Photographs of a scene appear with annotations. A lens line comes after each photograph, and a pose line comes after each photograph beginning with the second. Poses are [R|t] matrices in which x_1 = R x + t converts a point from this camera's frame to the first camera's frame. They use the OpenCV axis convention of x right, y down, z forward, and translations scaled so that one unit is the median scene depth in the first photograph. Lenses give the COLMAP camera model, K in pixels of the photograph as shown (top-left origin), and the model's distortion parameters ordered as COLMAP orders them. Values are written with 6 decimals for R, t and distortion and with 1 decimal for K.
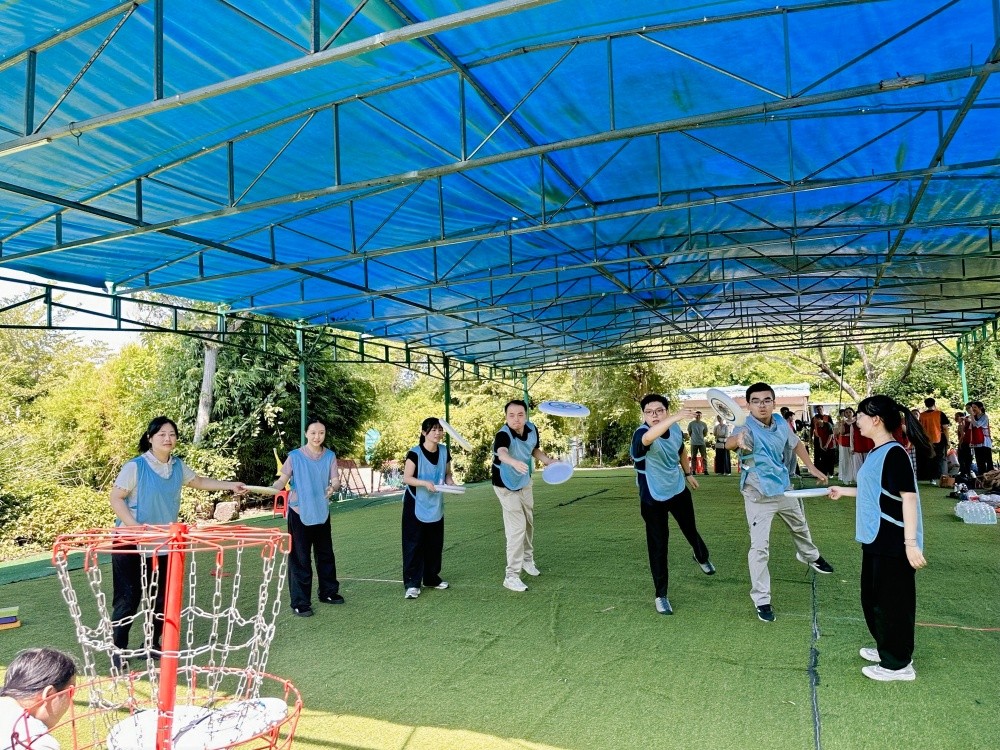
lens RADIAL K [[705.8, 0, 501.2], [0, 705.8, 386.9], [0, 0, 1]] dist [0.057859, -0.054136]
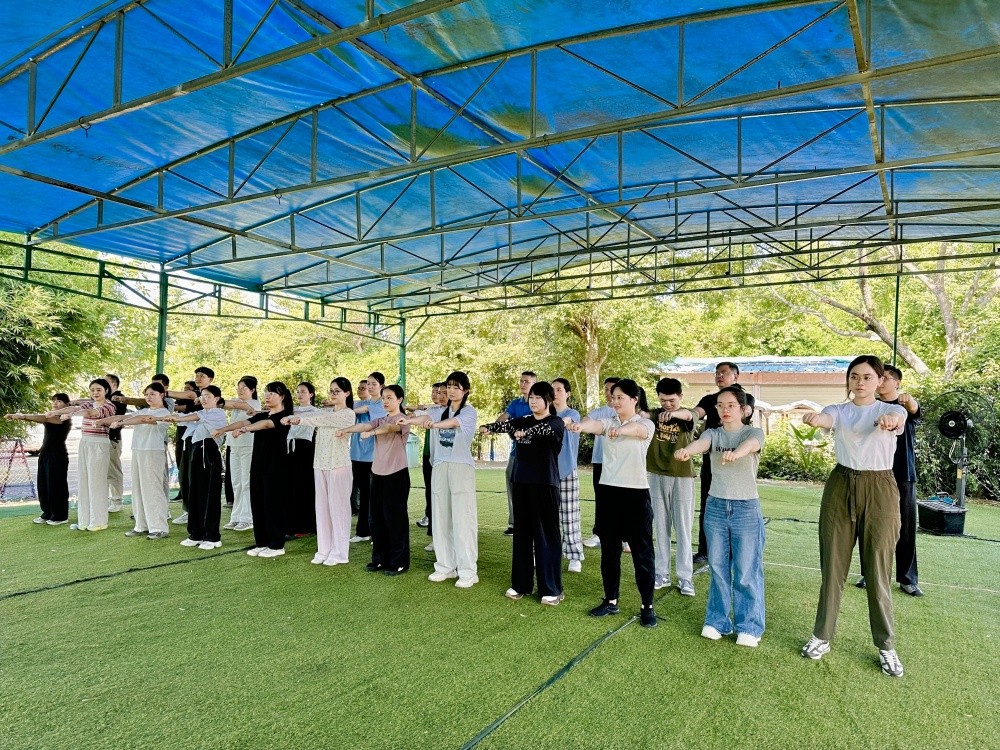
lens RADIAL K [[726.5, 0, 502.8], [0, 726.5, 376.9], [0, 0, 1]] dist [0.041117, -0.049663]
pose [[0.989189, 0.051691, -0.137237, 0.368514], [-0.047924, 0.998382, 0.030613, 0.015972], [0.138597, -0.023705, 0.990065, 0.578651]]
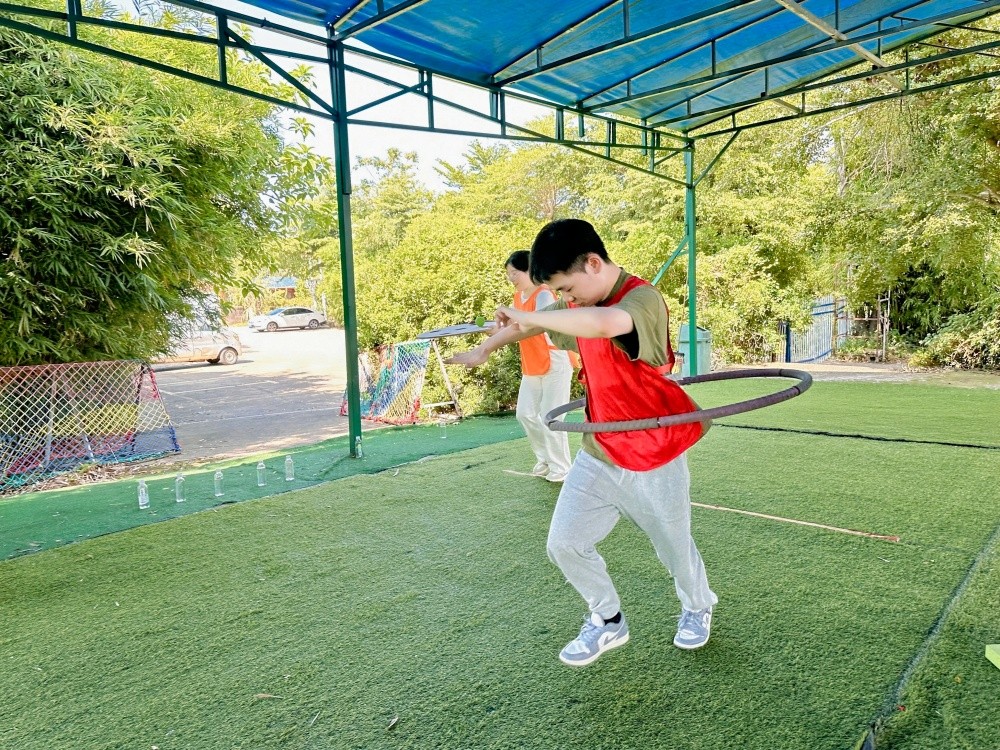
lens RADIAL K [[727.9, 0, 500.0], [0, 727.9, 374.5], [0, 0, 1]] dist [0.115619, -0.168127]
pose [[0.939184, 0.044746, -0.340487, 0.137593], [0.019164, 0.983101, 0.182060, 0.056704], [0.342879, -0.177513, 0.922455, 0.915414]]
